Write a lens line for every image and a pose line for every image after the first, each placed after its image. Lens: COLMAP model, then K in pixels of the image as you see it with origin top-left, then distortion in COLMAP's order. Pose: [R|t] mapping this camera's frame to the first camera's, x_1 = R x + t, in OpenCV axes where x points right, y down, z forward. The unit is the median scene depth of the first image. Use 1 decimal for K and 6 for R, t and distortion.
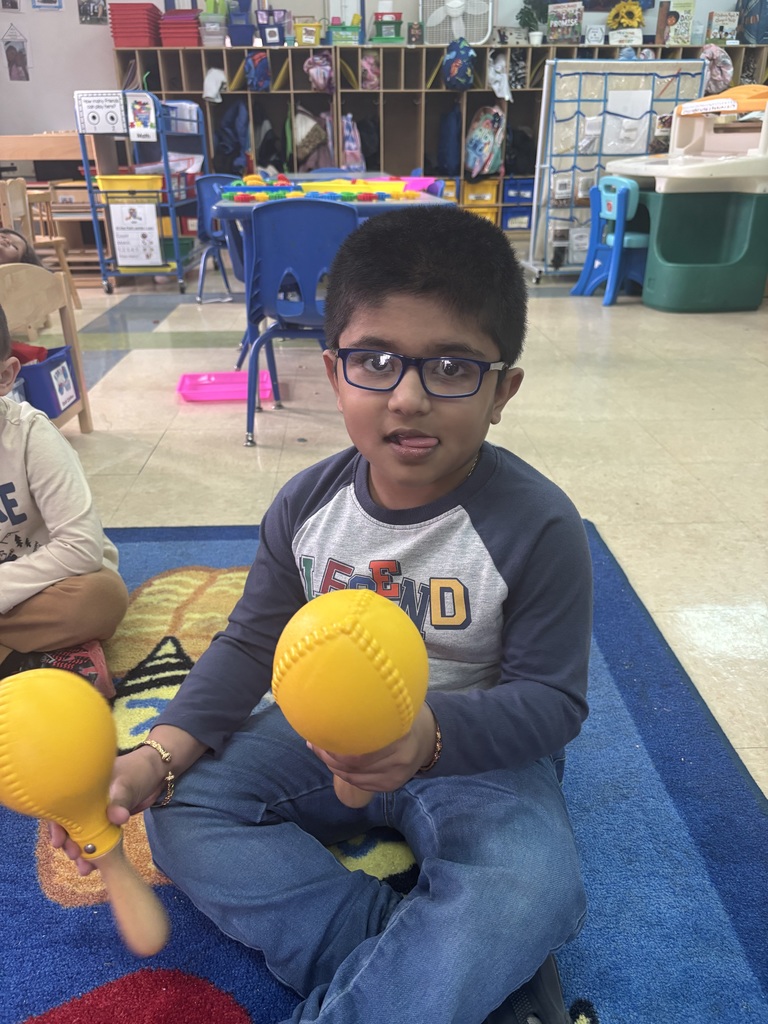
lens RADIAL K [[777.0, 0, 375.2], [0, 777.0, 514.6], [0, 0, 1]] dist [0.029784, -0.060761]
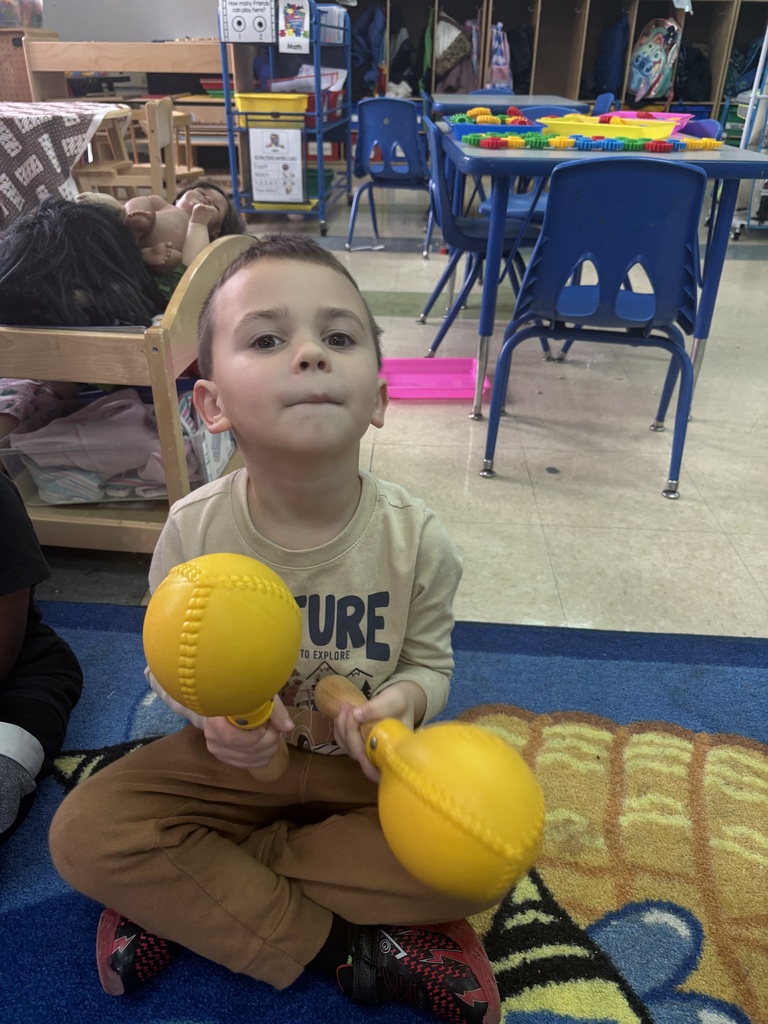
lens RADIAL K [[777.0, 0, 374.4], [0, 777.0, 515.5], [0, 0, 1]] dist [0.029784, -0.060761]
pose [[0.995455, 0.064427, -0.070126, -0.109390], [-0.057580, 0.993750, 0.095627, -0.059039], [0.075849, -0.091155, 0.992944, 0.107223]]
